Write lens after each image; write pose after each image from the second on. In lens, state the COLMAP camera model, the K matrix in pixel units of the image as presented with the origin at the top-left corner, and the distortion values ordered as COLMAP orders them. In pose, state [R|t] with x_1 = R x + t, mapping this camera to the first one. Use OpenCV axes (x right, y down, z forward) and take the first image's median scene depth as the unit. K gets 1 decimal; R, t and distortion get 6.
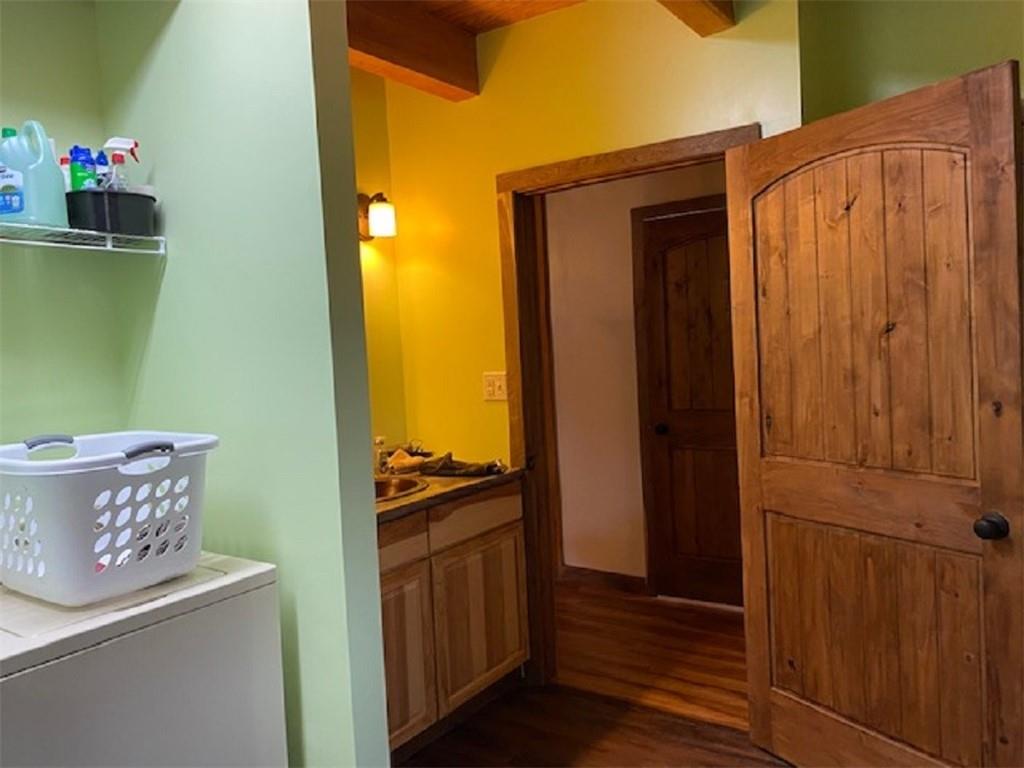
lens RADIAL K [[777.0, 0, 516.6], [0, 777.0, 372.2], [0, 0, 1]] dist [0.039422, -0.089597]
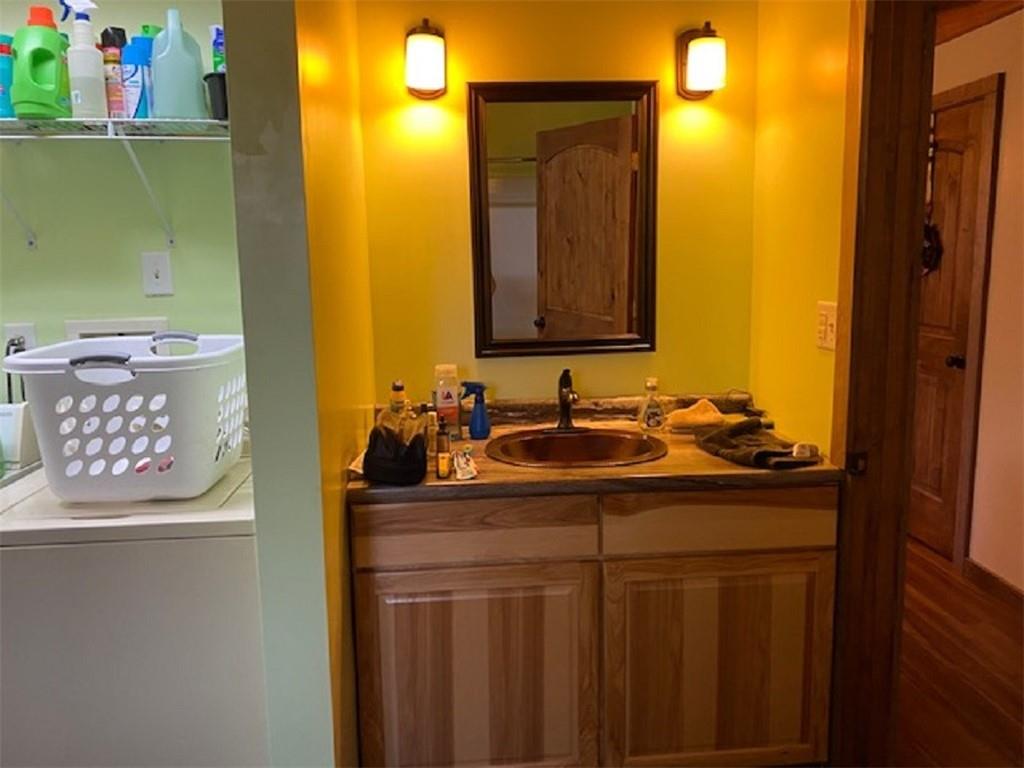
lens RADIAL K [[777.0, 0, 516.6], [0, 777.0, 372.2], [0, 0, 1]] dist [0.039422, -0.089597]
pose [[0.627884, 0.157964, -0.762109, 0.344140], [-0.050890, 0.985424, 0.162324, -0.038591], [0.776642, -0.063137, 0.626770, 0.511947]]
